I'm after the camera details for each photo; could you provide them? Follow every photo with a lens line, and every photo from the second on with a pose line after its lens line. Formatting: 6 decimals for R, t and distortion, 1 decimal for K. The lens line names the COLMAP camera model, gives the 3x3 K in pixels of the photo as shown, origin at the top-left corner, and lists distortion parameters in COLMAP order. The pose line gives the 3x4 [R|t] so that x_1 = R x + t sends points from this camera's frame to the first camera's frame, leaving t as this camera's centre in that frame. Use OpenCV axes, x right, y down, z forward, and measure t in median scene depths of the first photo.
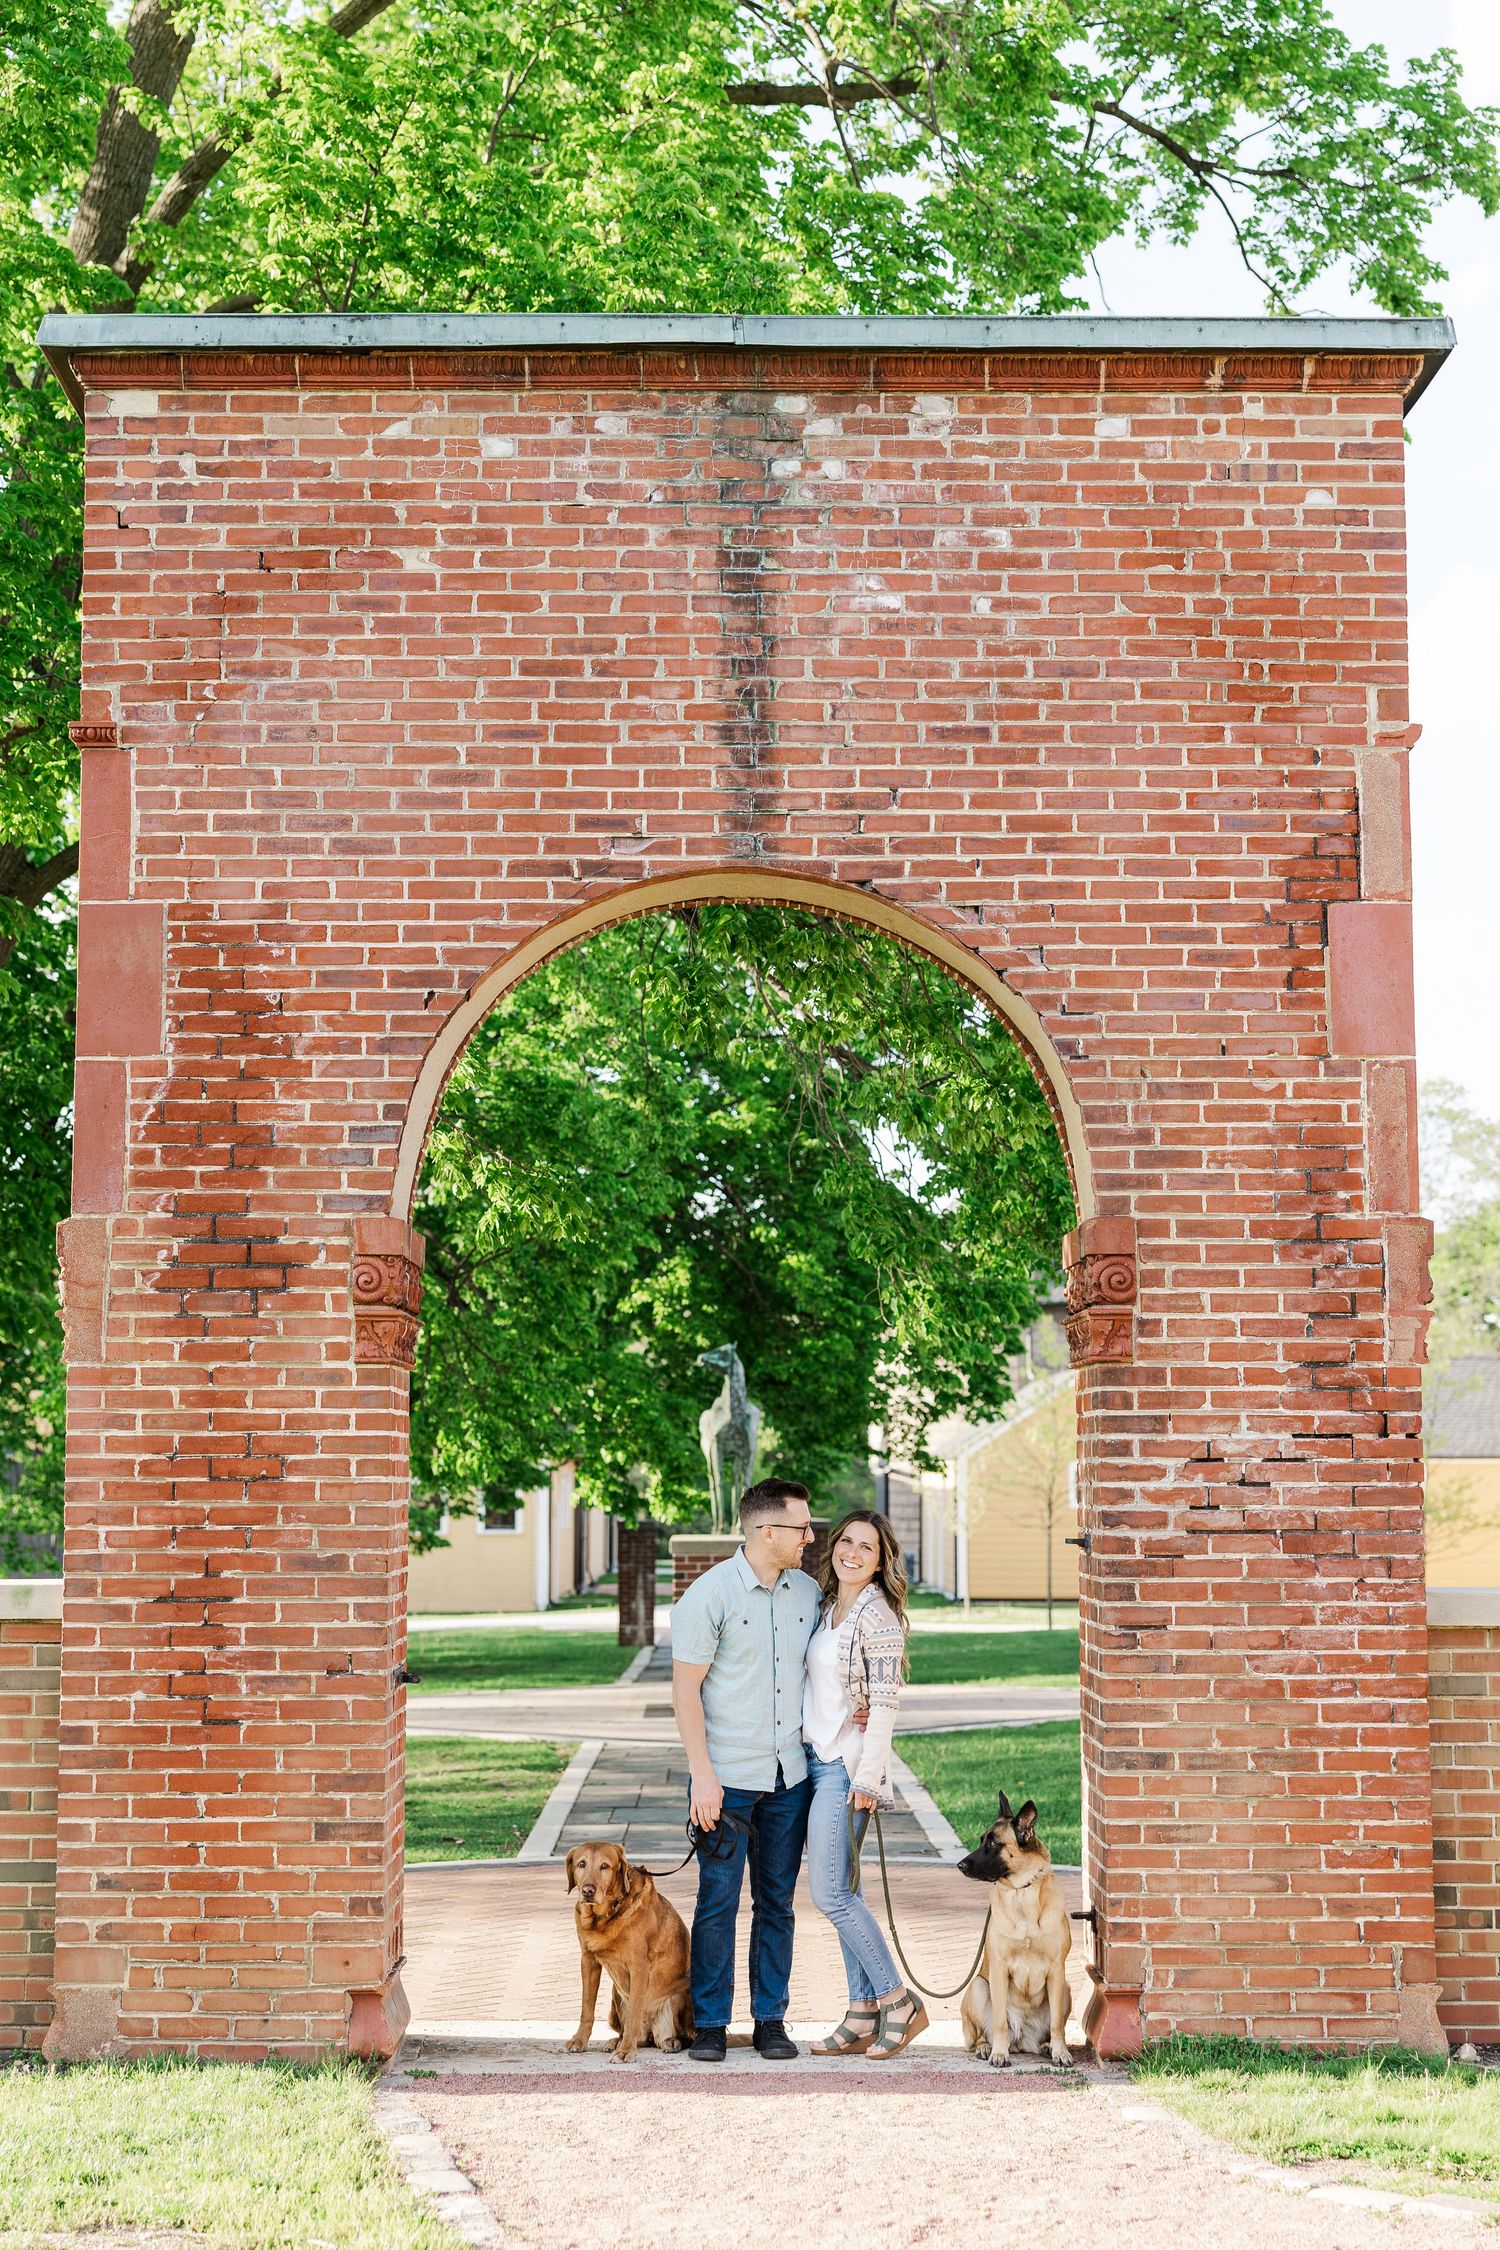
lens RADIAL K [[3330.8, 0, 750.0], [0, 3330.8, 1125.0], [0, 0, 1]] dist [0.009509, 0.053868]
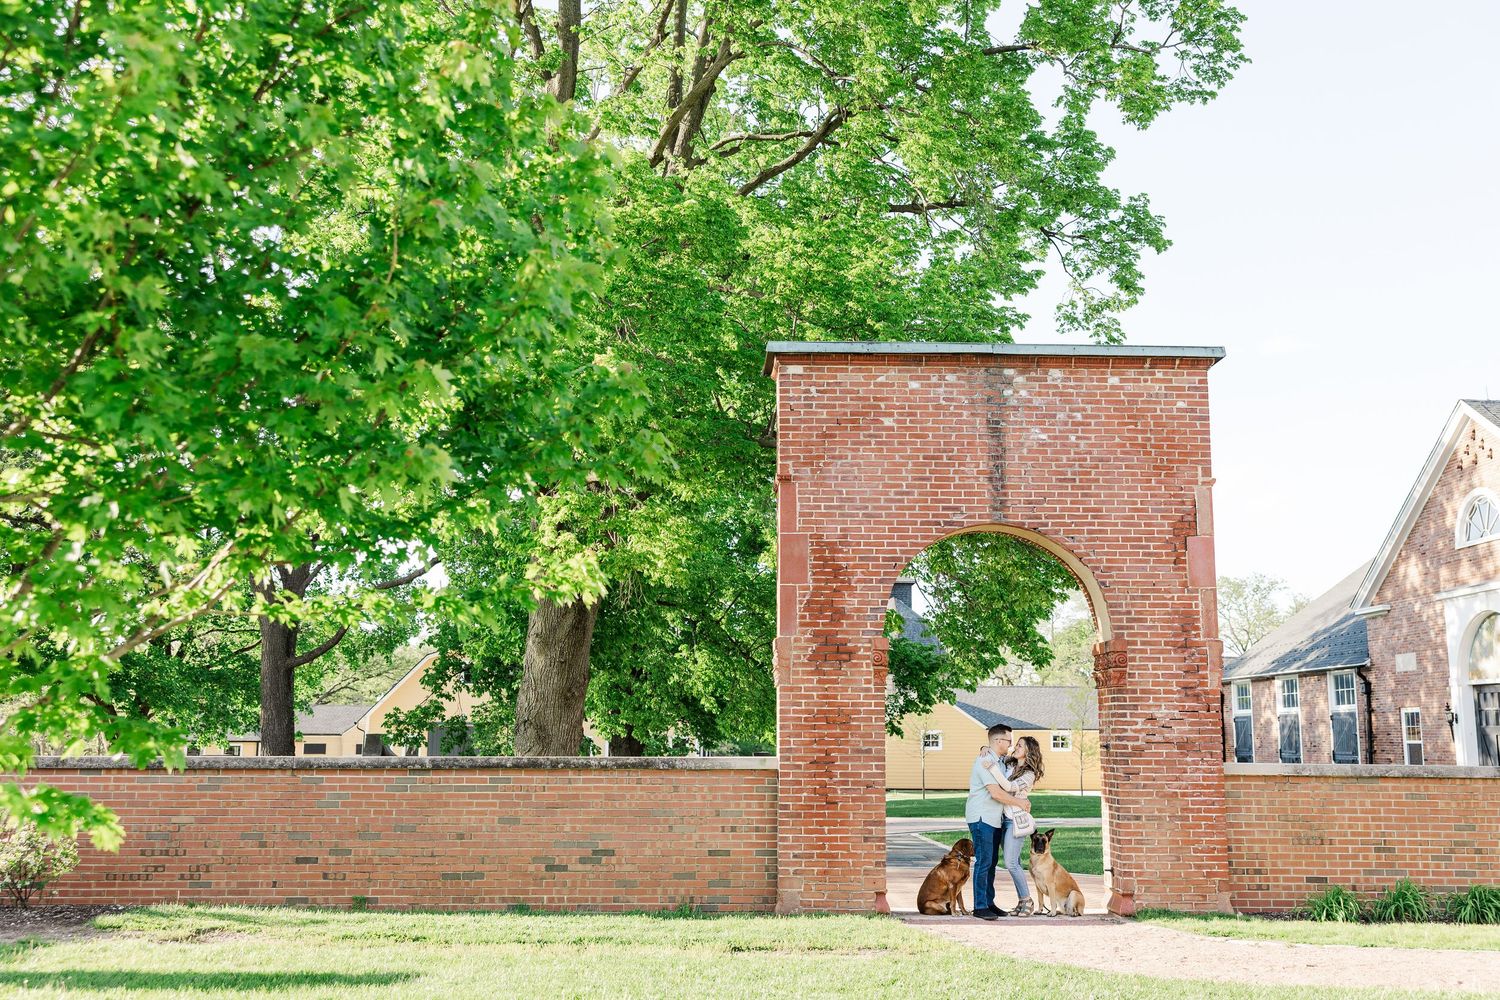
lens RADIAL K [[1512.7, 0, 750.0], [0, 1512.7, 500.0], [0, 0, 1]] dist [0.005414, 0.027535]
pose [[0.999818, 0.008883, 0.016895, -0.251815], [-0.007994, 0.998616, -0.051992, -0.024666], [-0.017334, 0.051847, 0.998505, -0.384474]]
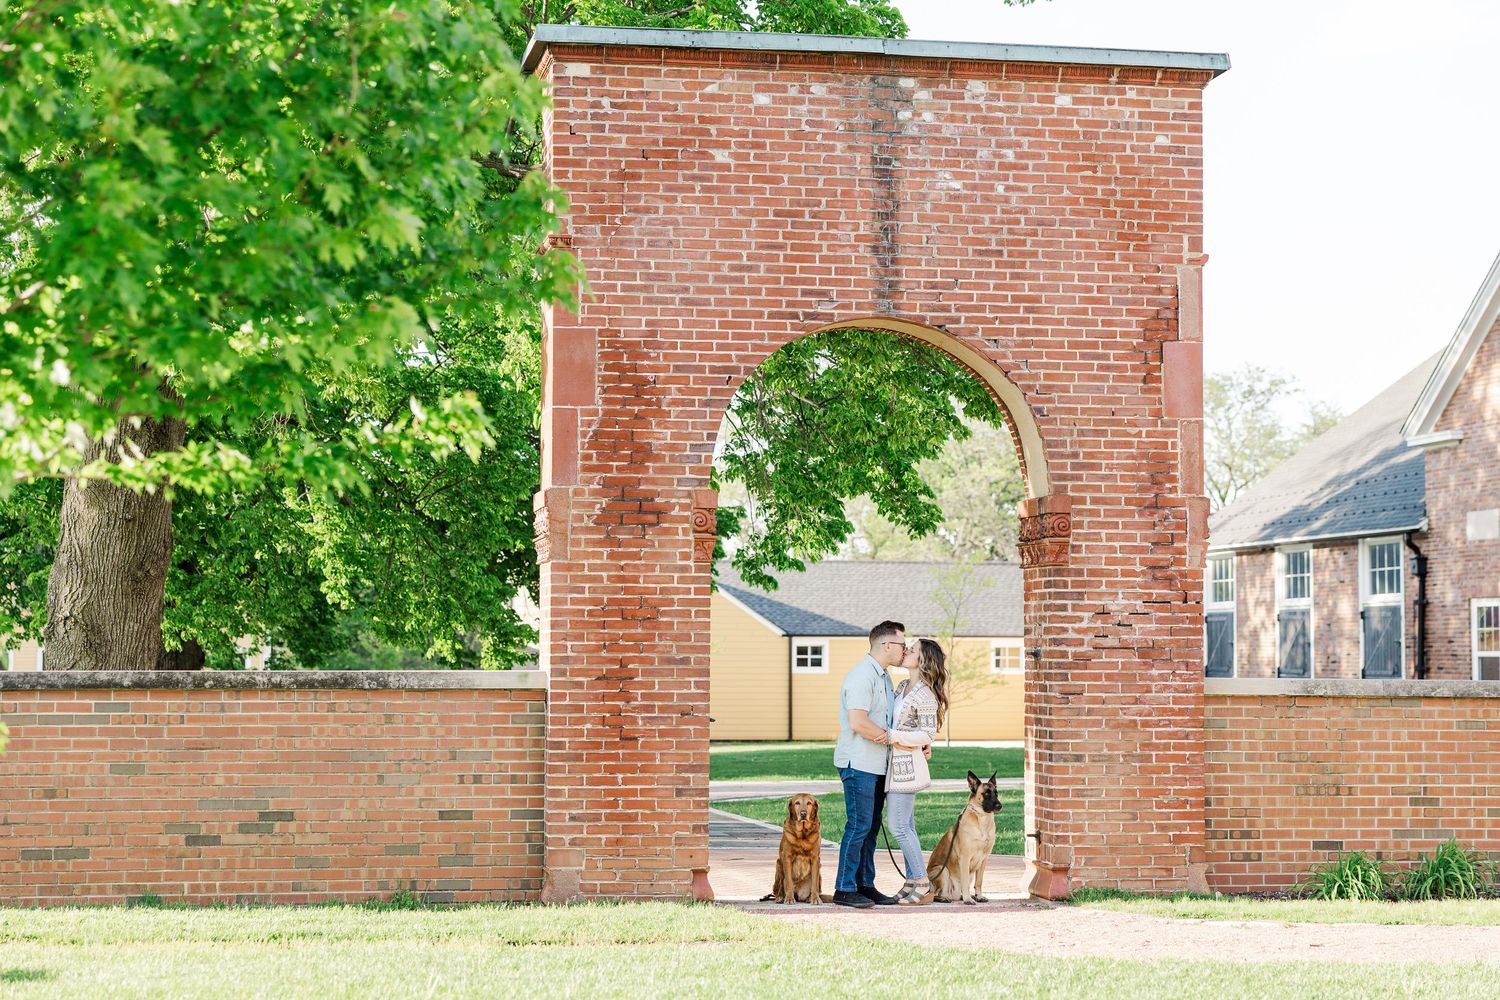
lens RADIAL K [[2775.7, 0, 750.0], [0, 2775.7, 500.0], [0, 0, 1]] dist [0.024352, 0.052741]
pose [[0.986654, 0.014443, 0.162187, -0.349844], [-0.022348, 0.998644, 0.047024, -0.044233], [-0.161287, -0.050021, 0.985639, -0.638113]]
